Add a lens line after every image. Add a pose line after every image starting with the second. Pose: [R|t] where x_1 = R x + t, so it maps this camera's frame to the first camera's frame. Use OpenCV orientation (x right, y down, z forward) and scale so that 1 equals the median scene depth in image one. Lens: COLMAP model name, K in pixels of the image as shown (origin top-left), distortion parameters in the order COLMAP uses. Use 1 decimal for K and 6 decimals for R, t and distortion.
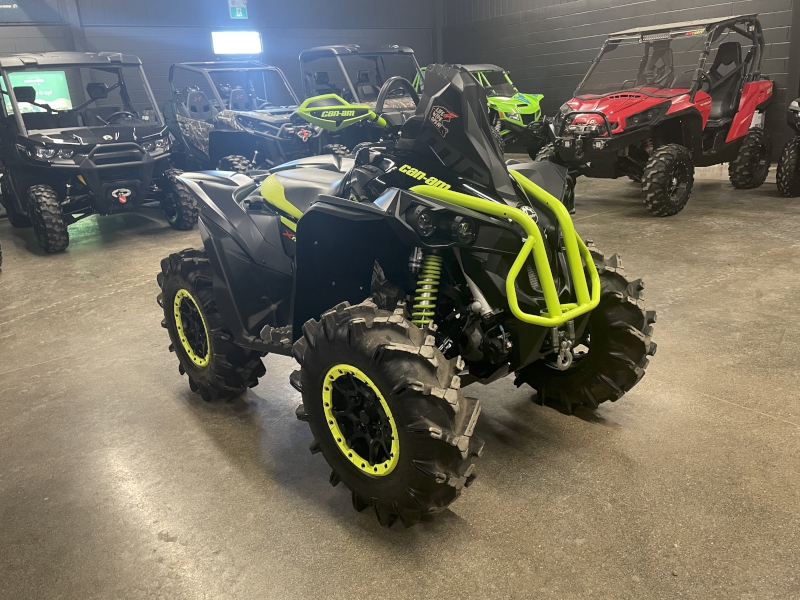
lens RADIAL K [[629.0, 0, 400.4], [0, 629.0, 296.8], [0, 0, 1]] dist [0.031340, -0.014307]
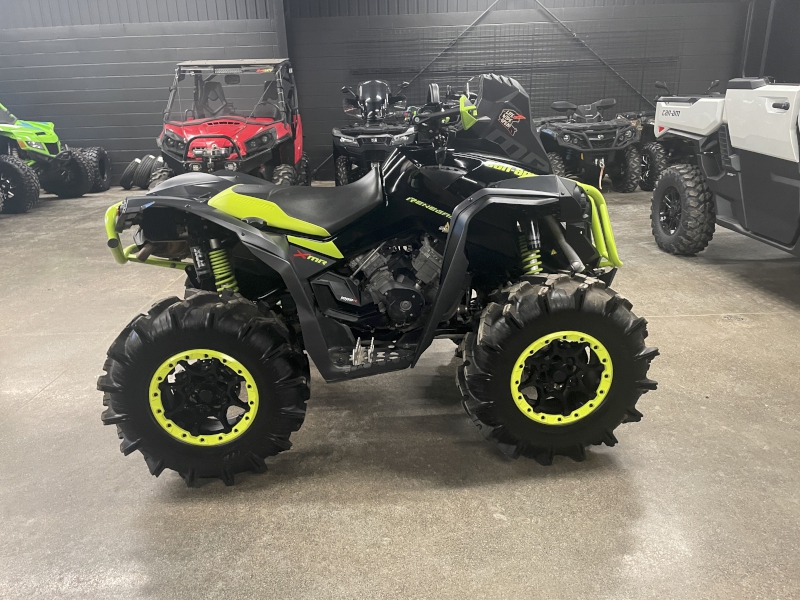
lens RADIAL K [[601.5, 0, 393.2], [0, 601.5, 305.4], [0, 0, 1]] dist [0.072999, -0.088875]
pose [[0.607859, -0.210141, 0.765734, -0.345159], [0.235570, 0.968655, 0.078828, -0.029734], [-0.758297, 0.132467, 0.638309, 0.166193]]
